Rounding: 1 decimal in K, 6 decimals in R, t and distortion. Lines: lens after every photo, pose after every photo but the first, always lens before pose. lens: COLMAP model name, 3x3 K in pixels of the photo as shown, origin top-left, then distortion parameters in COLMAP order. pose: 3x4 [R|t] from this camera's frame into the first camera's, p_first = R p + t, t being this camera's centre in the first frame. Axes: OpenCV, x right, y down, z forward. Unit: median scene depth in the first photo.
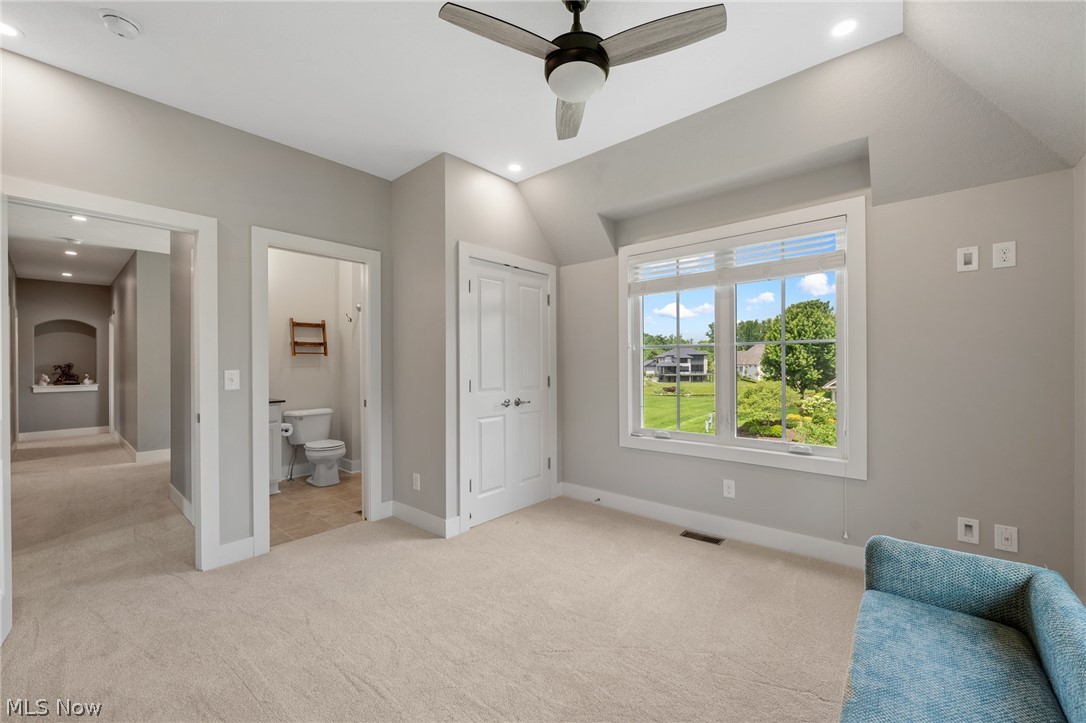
lens RADIAL K [[429.0, 0, 542.3], [0, 429.0, 358.9], [0, 0, 1]] dist [0.002142, 0.000305]
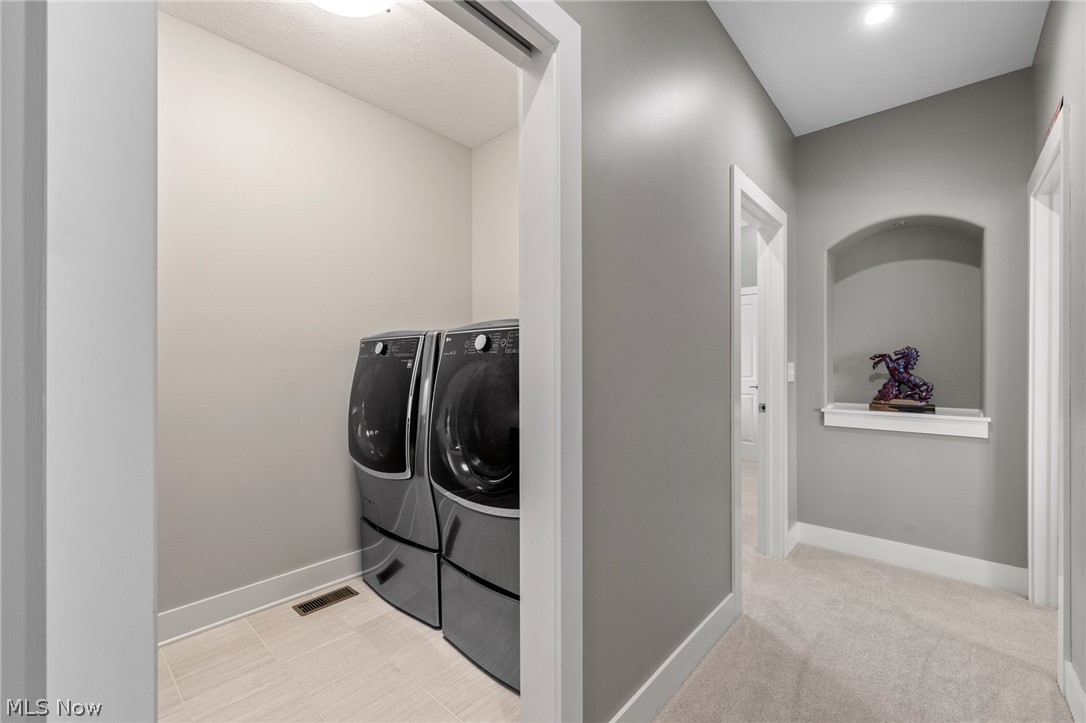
lens RADIAL K [[455.7, 0, 547.0], [0, 455.7, 357.5], [0, 0, 1]] dist [0.000027, -0.000002]
pose [[-0.014708, 0.012855, -0.999809, -0.737998], [0.005609, 0.999903, 0.012774, 0.011535], [0.999876, -0.005420, -0.014778, 0.722560]]
